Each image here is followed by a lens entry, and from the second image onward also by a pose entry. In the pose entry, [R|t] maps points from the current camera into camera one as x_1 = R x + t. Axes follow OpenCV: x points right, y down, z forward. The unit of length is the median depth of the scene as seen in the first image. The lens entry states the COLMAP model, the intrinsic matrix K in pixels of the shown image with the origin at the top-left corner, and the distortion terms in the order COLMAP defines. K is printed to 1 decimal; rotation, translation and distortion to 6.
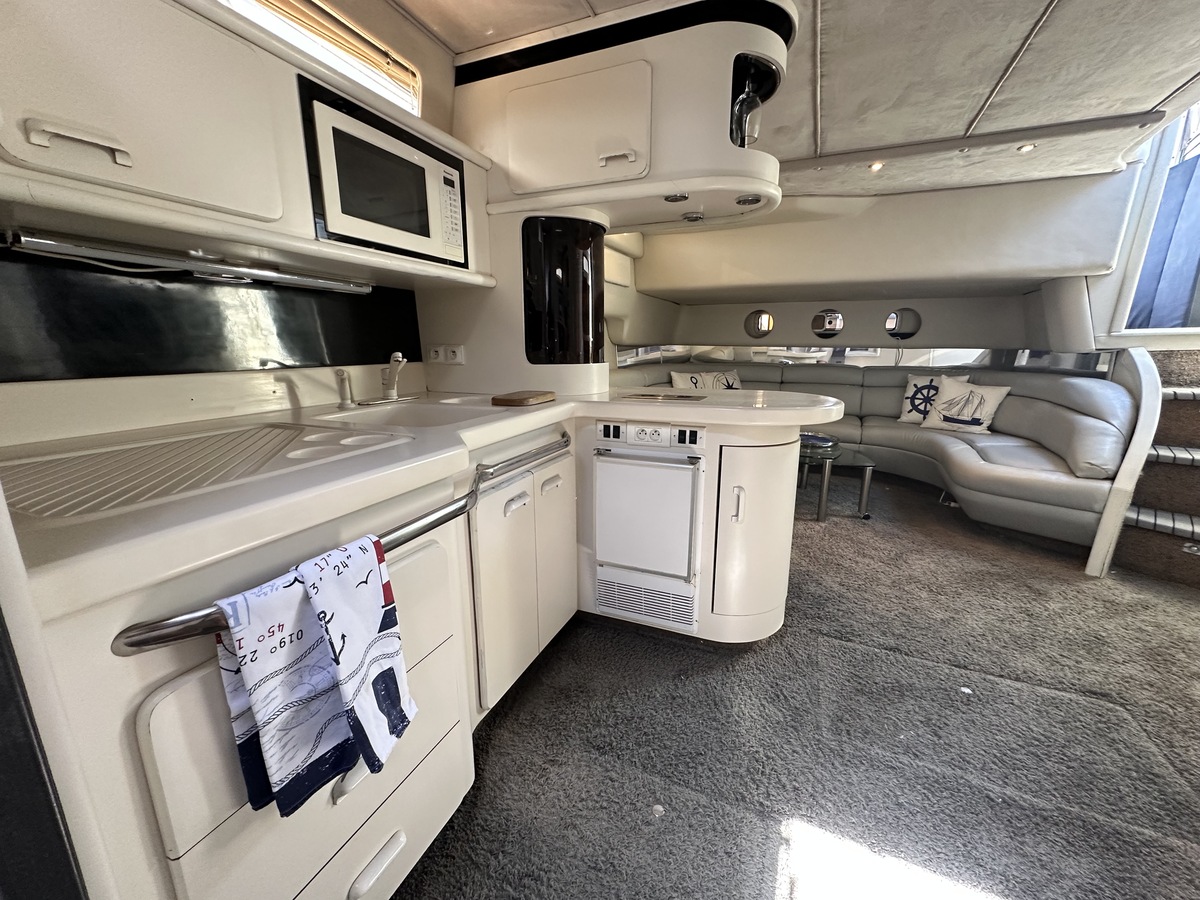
lens RADIAL K [[480.6, 0, 601.0], [0, 480.6, 449.0], [0, 0, 1]] dist [-0.003272, 0.000933]
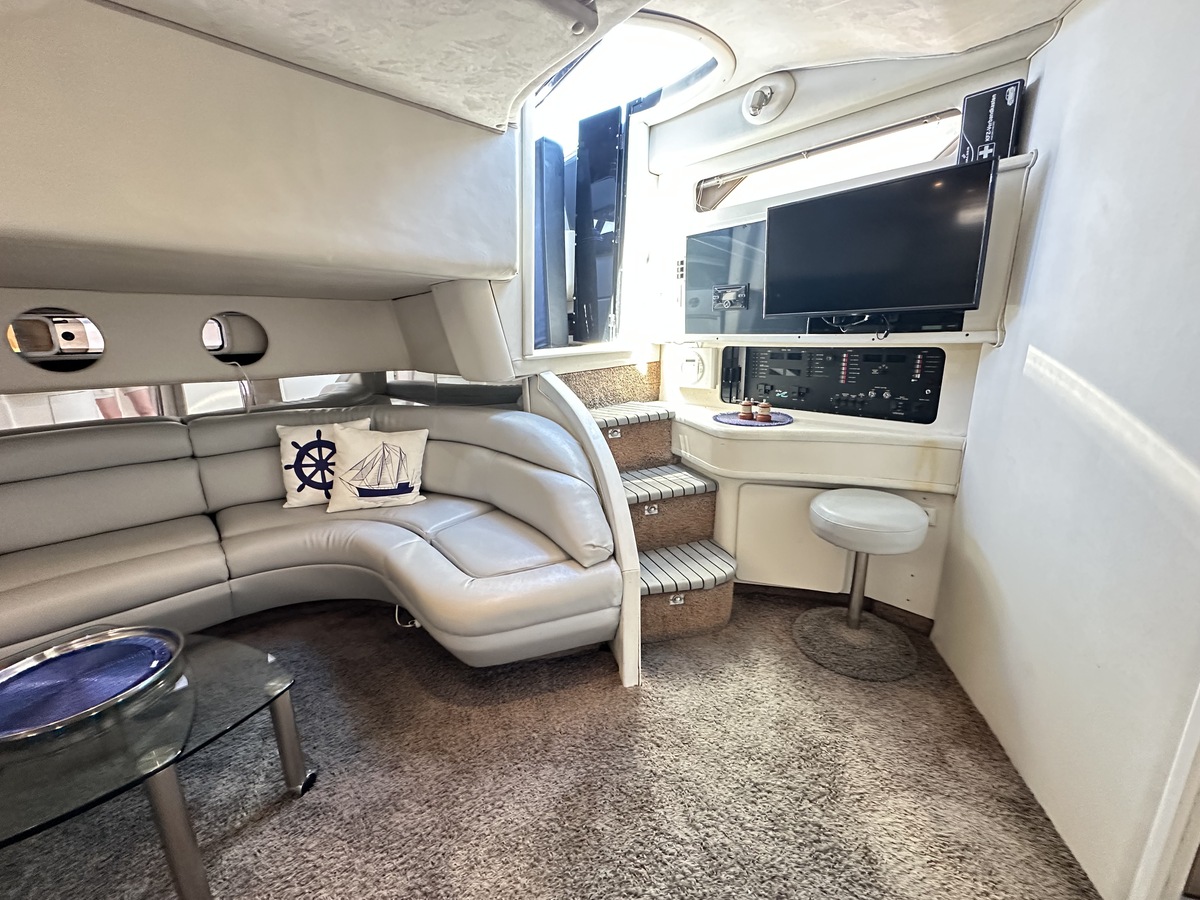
lens RADIAL K [[480.6, 0, 601.7], [0, 480.6, 450.2], [0, 0, 1]] dist [-0.003272, 0.000933]
pose [[0.358749, -0.227364, 0.905320, 0.618865], [0.222063, 0.962824, 0.153810, -0.324818], [-0.906635, 0.145859, 0.395901, 1.035781]]
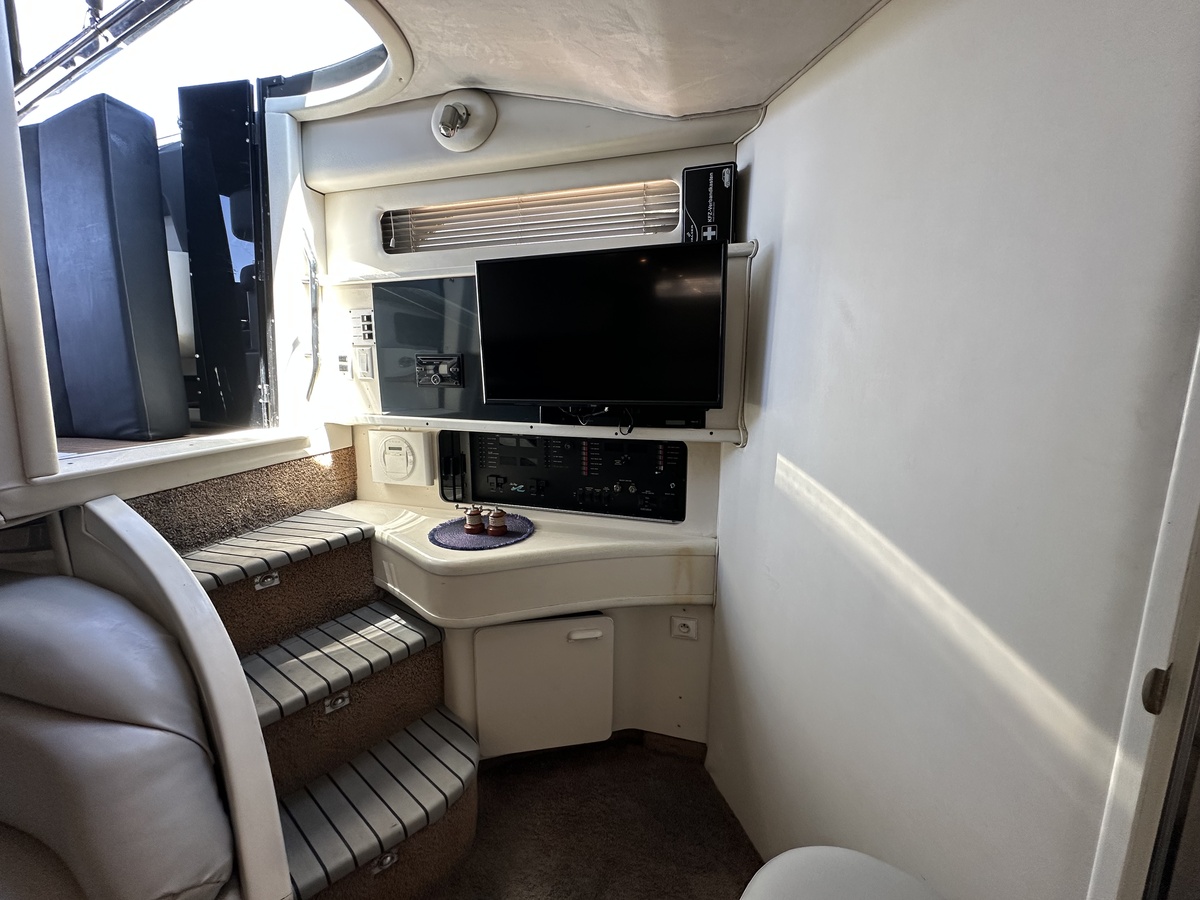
lens RADIAL K [[480.6, 0, 602.1], [0, 480.6, 452.5], [0, 0, 1]] dist [-0.003272, 0.000933]
pose [[-0.158101, -0.163917, 0.973722, 1.043793], [0.213331, 0.957165, 0.195767, -0.418536], [-0.964103, 0.238676, -0.116361, 1.007820]]
